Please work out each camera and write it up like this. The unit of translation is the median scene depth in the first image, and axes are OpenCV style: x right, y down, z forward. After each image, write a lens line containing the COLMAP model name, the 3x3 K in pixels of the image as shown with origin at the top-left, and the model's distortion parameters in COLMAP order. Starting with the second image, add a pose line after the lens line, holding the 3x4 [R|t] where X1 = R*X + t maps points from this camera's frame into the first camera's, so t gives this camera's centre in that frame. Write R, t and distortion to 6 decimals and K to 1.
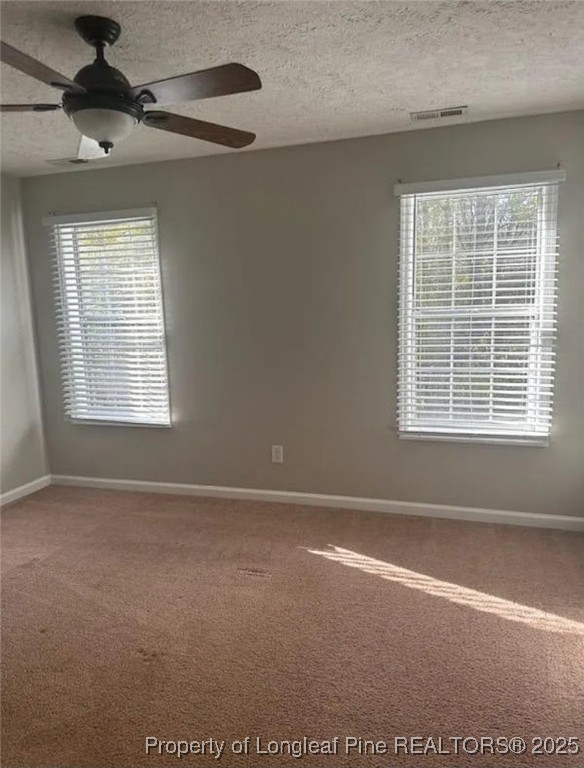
lens RADIAL K [[583.4, 0, 291.0], [0, 583.4, 390.5], [0, 0, 1]] dist [0.008850, -0.038704]
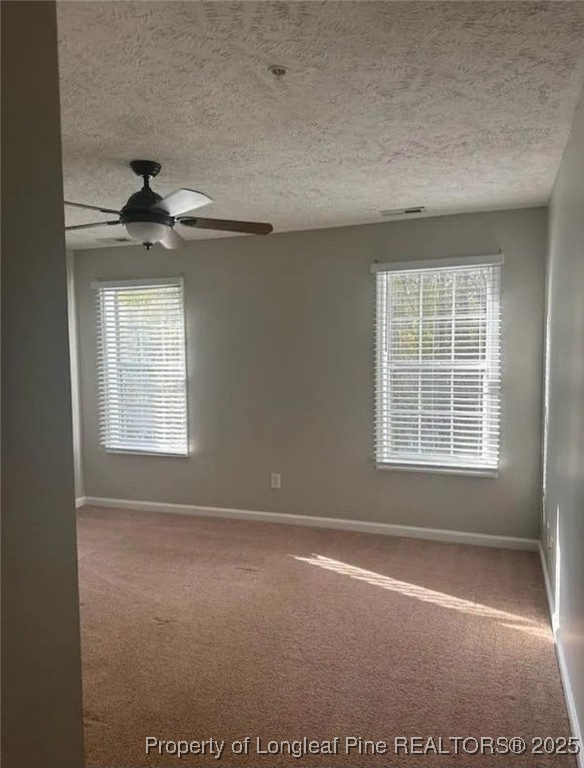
lens RADIAL K [[583.4, 0, 294.2], [0, 583.4, 382.7], [0, 0, 1]] dist [0.008850, -0.038704]
pose [[0.999219, 0.018391, -0.034967, 0.059082], [-0.021651, 0.995216, -0.095273, 0.025795], [0.033048, 0.095956, 0.994837, -0.230350]]
